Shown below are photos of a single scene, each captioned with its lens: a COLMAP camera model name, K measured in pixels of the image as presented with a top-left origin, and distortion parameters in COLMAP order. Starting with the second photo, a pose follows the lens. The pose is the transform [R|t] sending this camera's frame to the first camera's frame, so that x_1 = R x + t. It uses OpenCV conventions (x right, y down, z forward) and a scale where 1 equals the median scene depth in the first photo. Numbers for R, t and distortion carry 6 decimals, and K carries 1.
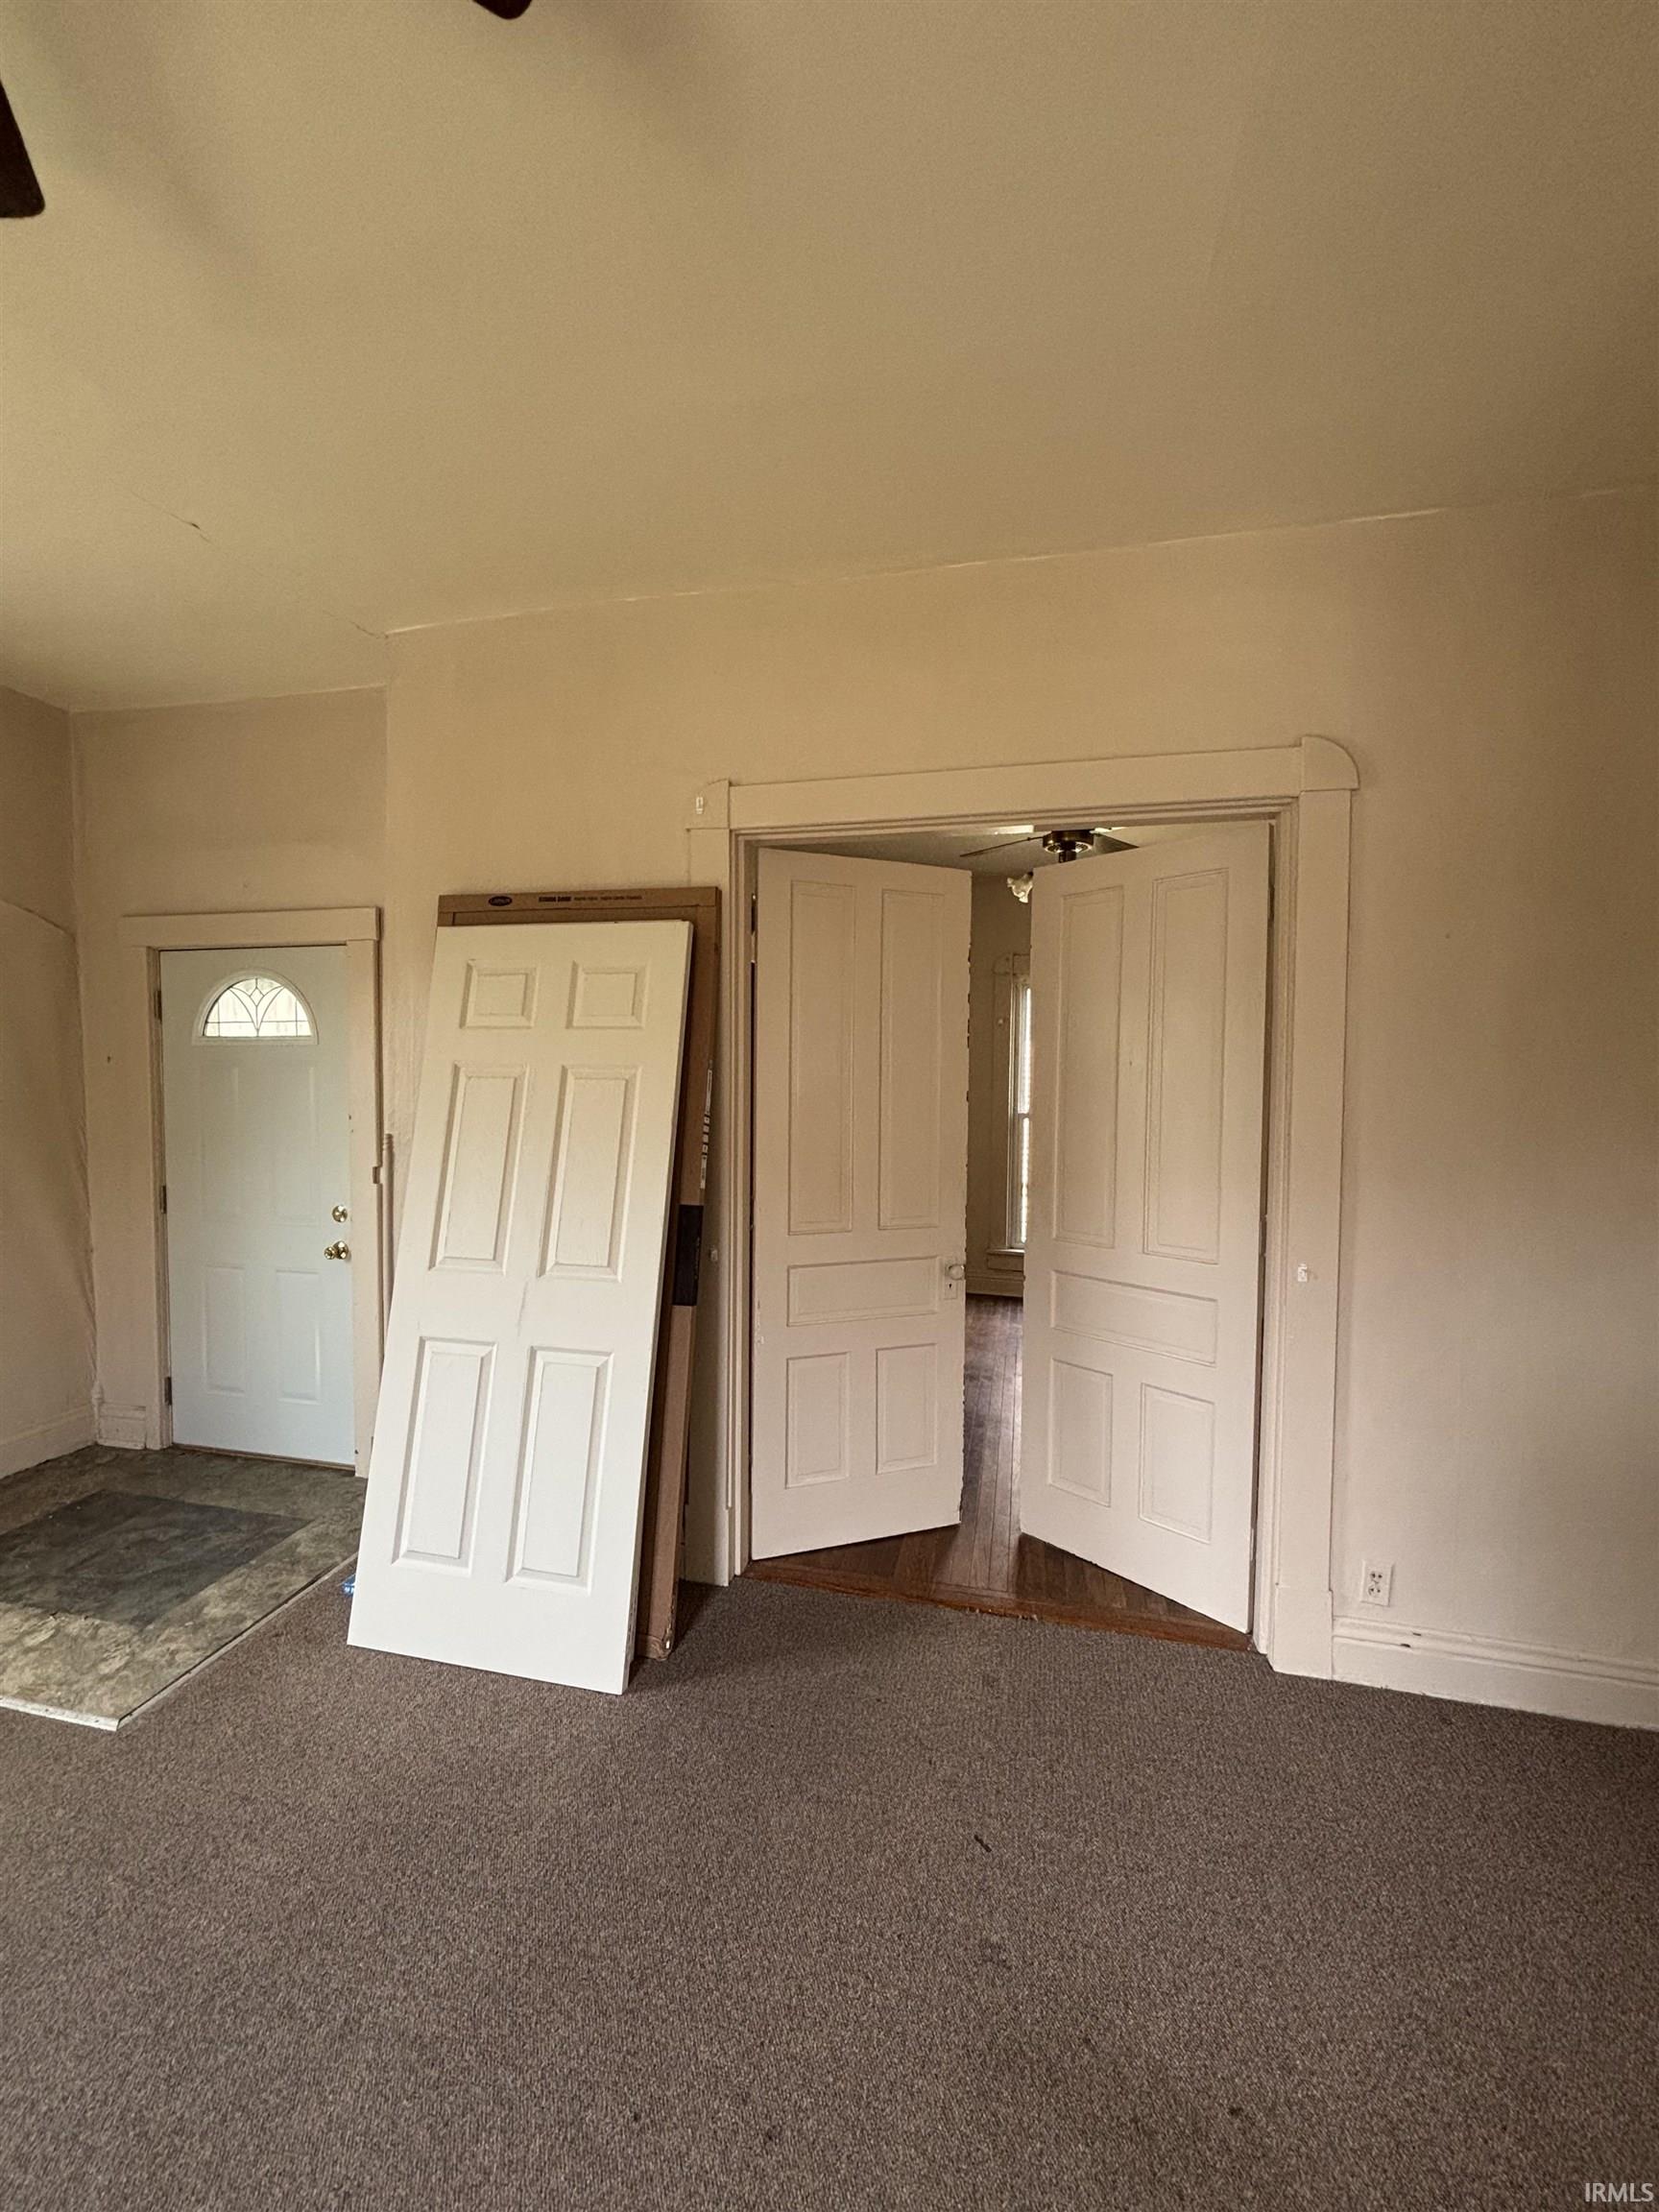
lens RADIAL K [[884.4, 0, 828.3], [0, 884.4, 1108.4], [0, 0, 1]] dist [-0.002270, 0.000770]
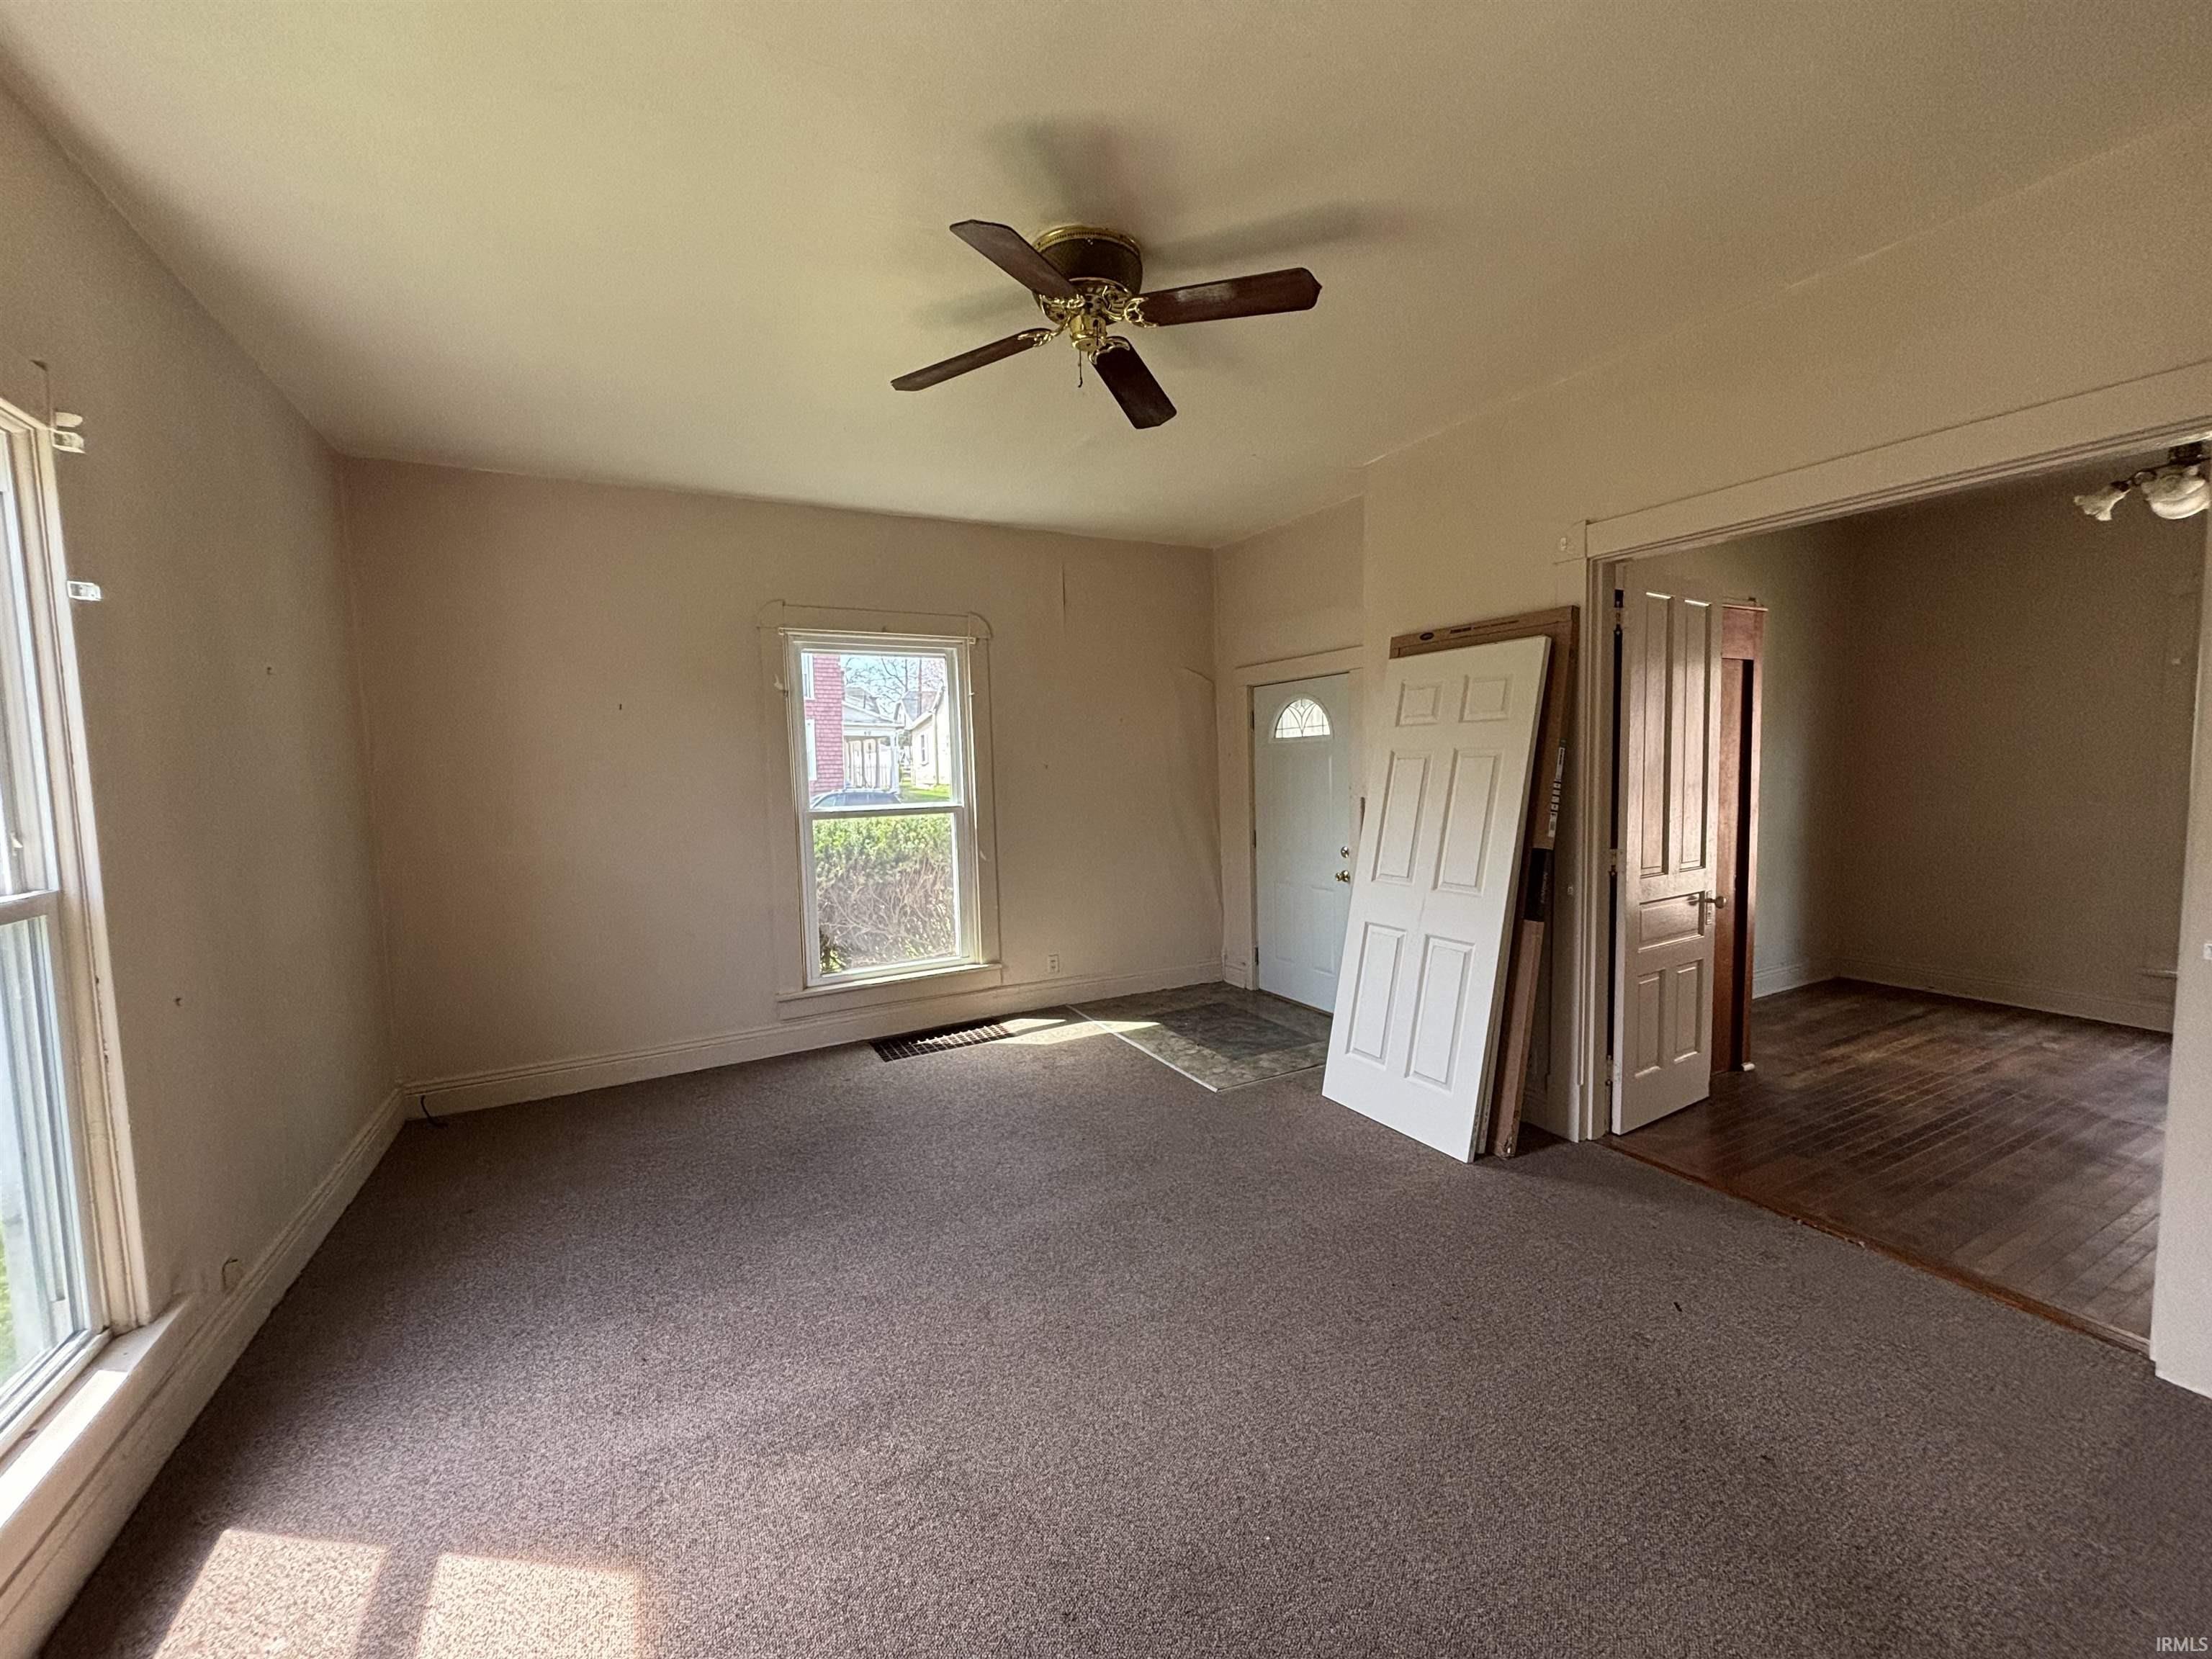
lens RADIAL K [[869.8, 0, 1103.4], [0, 869.8, 834.4], [0, 0, 1]] dist [-0.004808, 0.000024]
pose [[0.649764, 0.035453, -0.759308, 0.384520], [0.002470, 0.998808, 0.048749, 0.019548], [0.760132, -0.033551, 0.648902, -0.345906]]
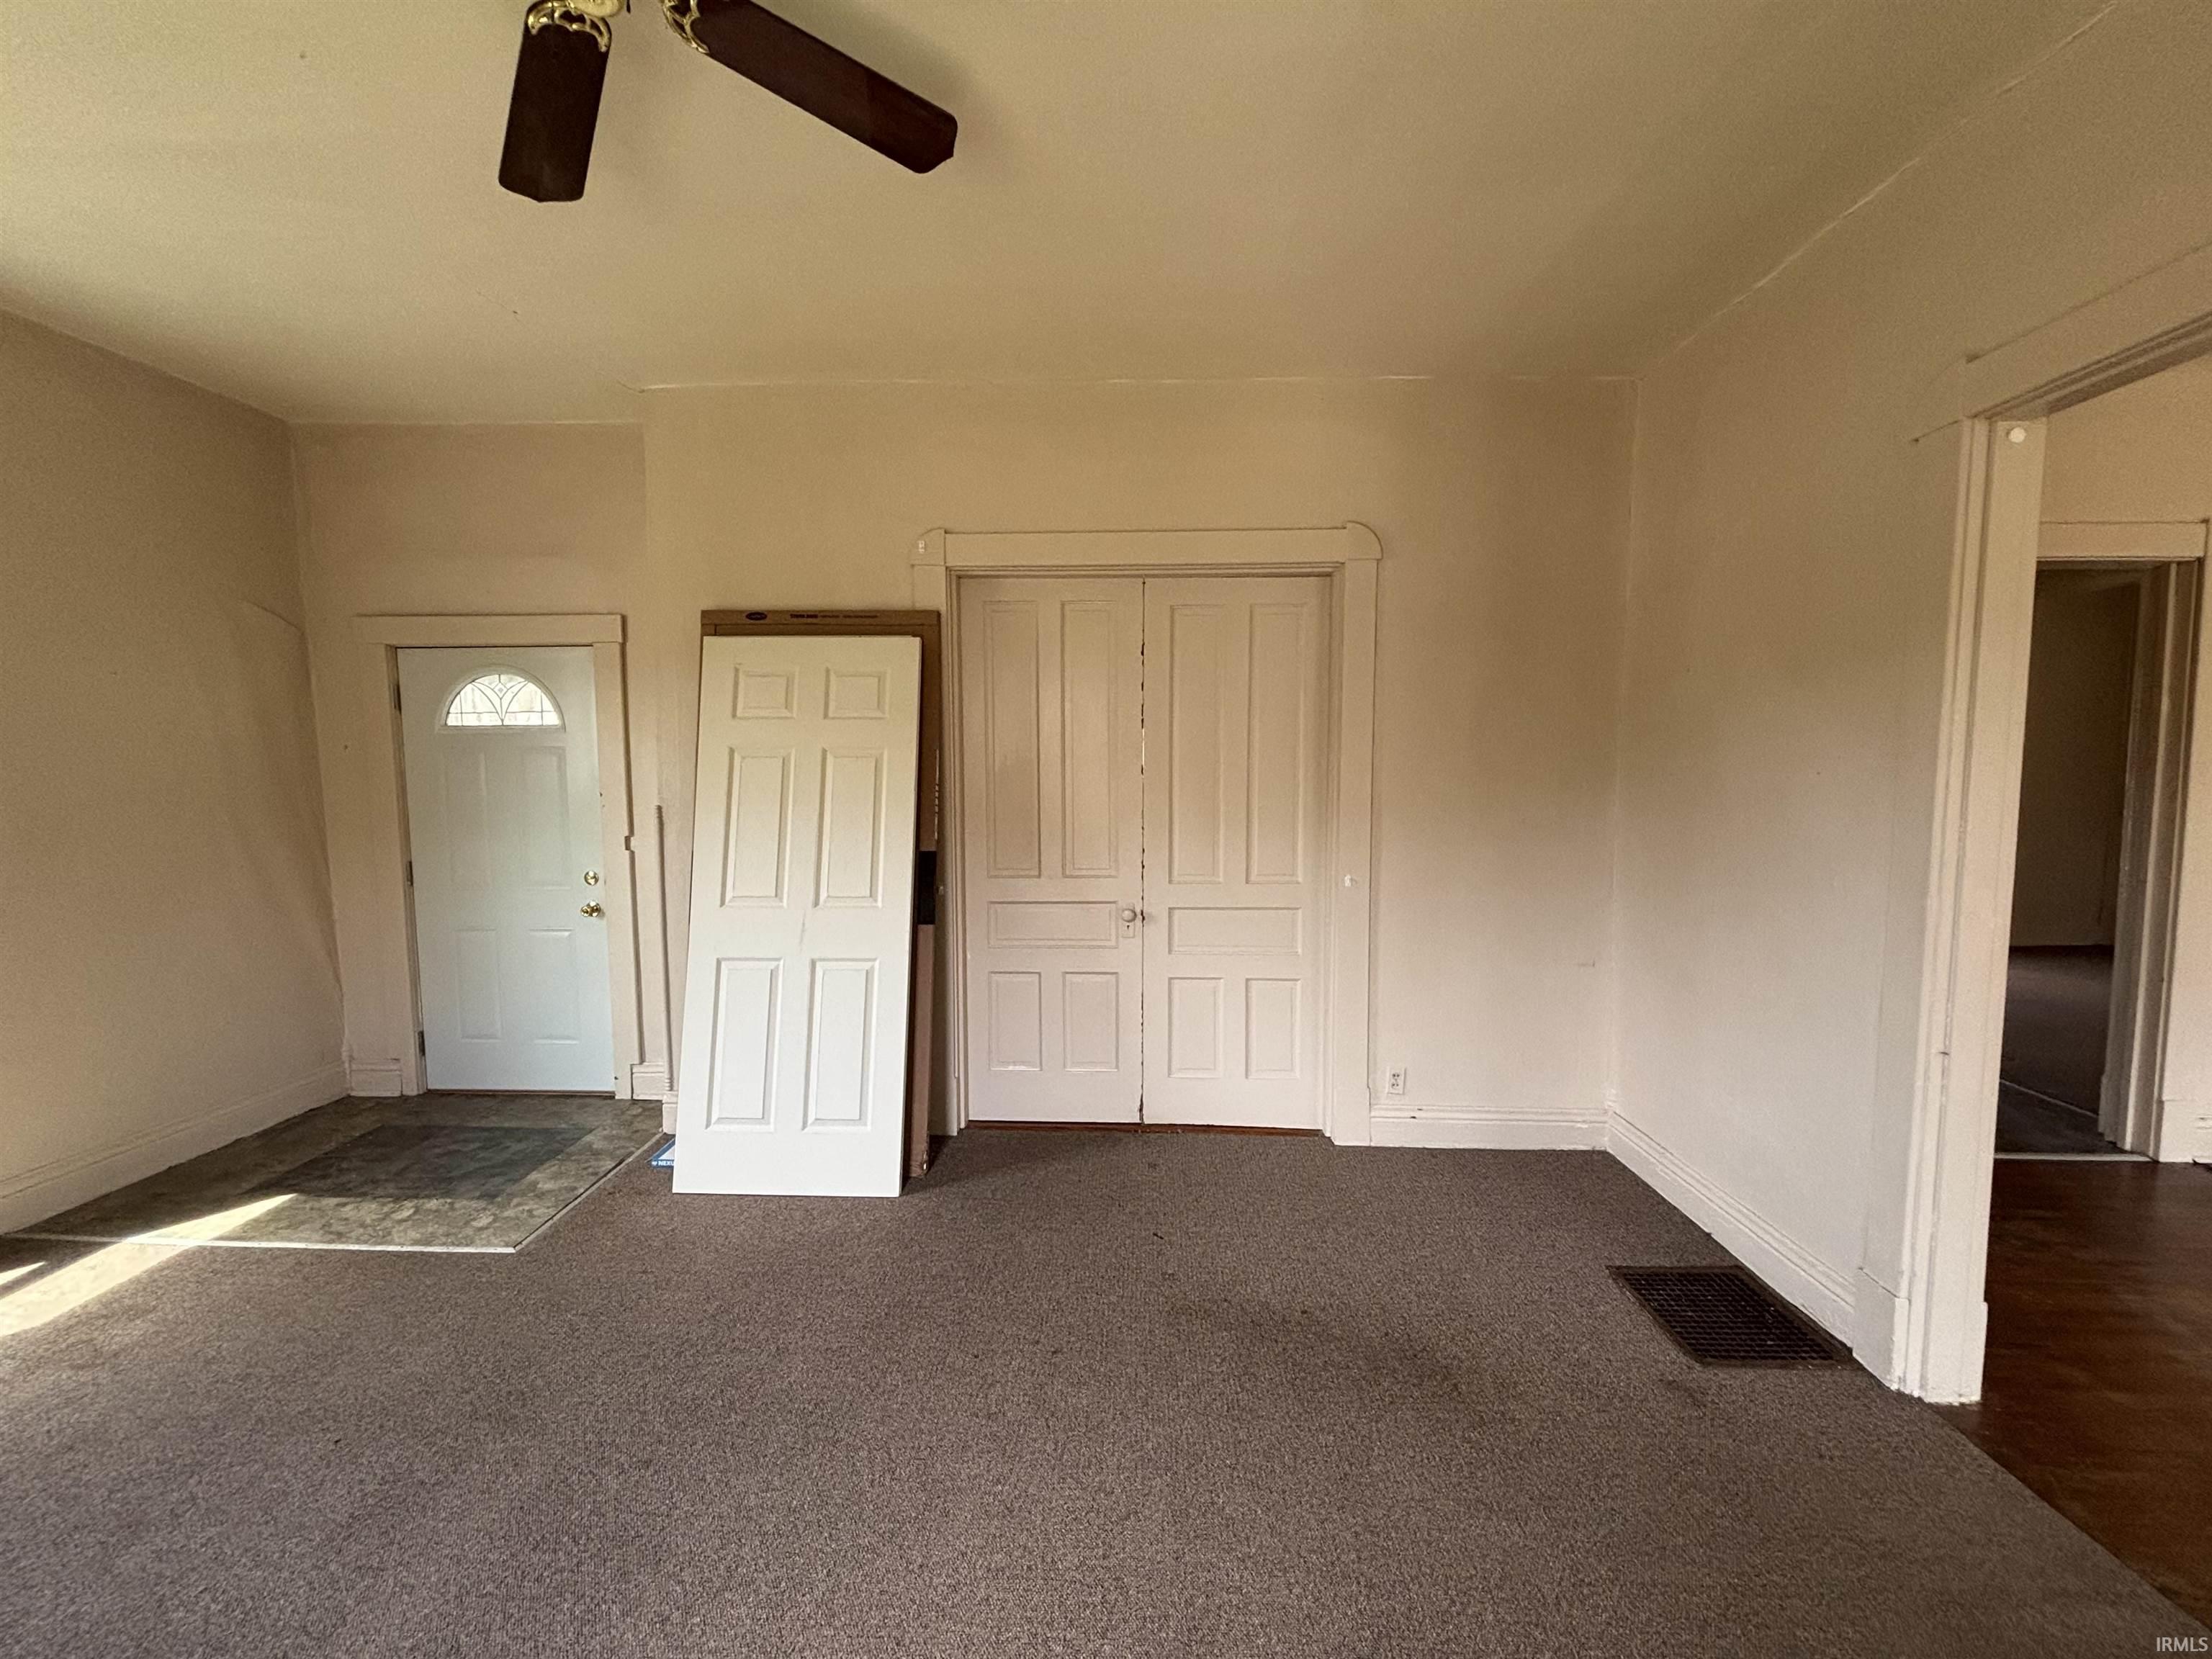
lens RADIAL K [[884.4, 0, 1105.6], [0, 884.4, 833.1], [0, 0, 1]] dist [-0.002270, 0.000770]
pose [[0.982374, -0.026099, 0.185093, -0.126834], [0.018040, 0.998820, 0.045093, 0.024778], [-0.186052, -0.040959, 0.981686, -0.337067]]
